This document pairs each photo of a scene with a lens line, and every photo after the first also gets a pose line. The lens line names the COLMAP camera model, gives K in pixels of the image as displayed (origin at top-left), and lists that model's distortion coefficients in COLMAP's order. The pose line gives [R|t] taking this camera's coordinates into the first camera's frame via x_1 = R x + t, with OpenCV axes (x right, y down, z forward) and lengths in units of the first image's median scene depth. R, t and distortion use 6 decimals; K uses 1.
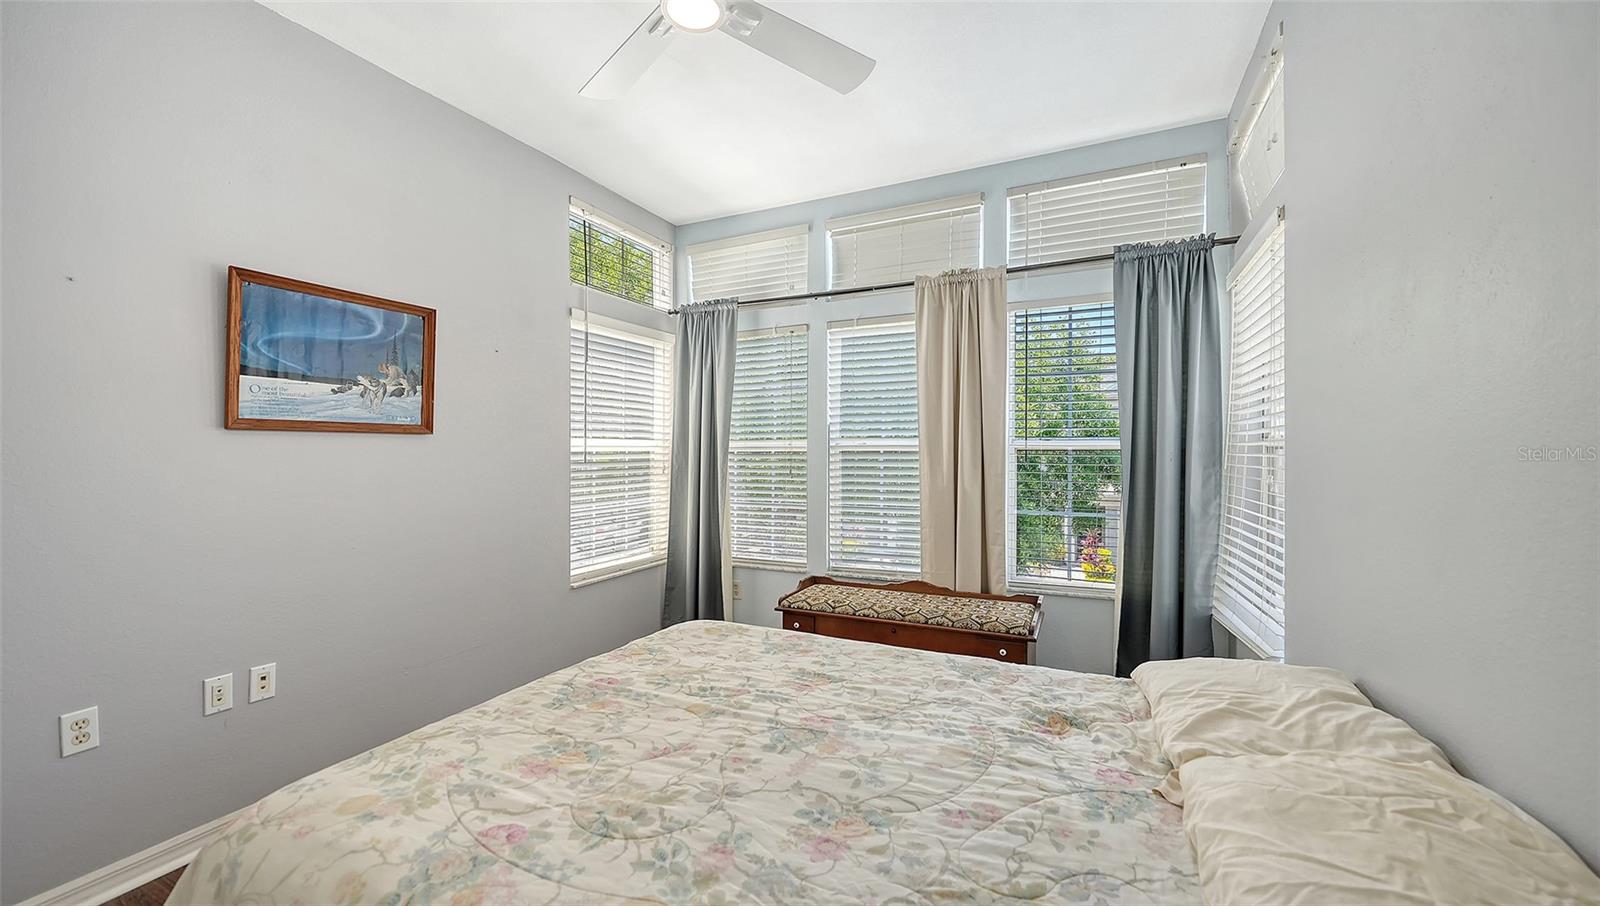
lens RADIAL K [[613.8, 0, 797.7], [0, 613.8, 455.5], [0, 0, 1]] dist [-0.000556, -0.000232]
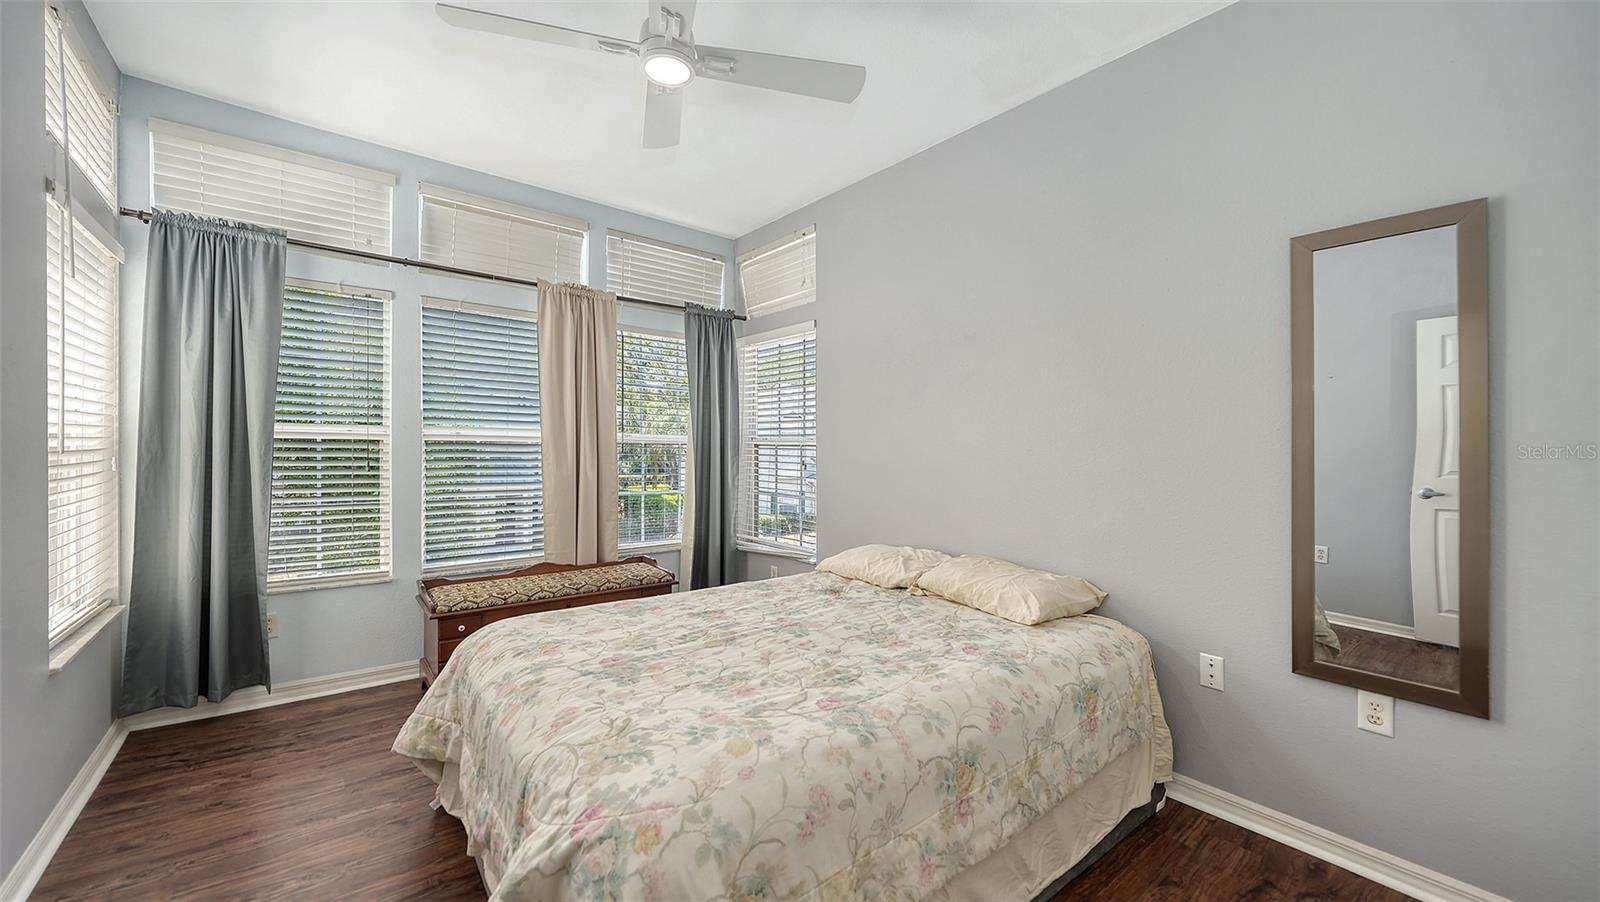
lens RADIAL K [[605.9, 0, 800.0], [0, 605.9, 451.0], [0, 0, 1]] dist [-0.000166, -0.000058]
pose [[0.427972, 0.005702, 0.903774, -1.110508], [-0.010987, 0.999939, -0.001106, 0.007058], [-0.903725, -0.009457, 0.428008, 0.266556]]
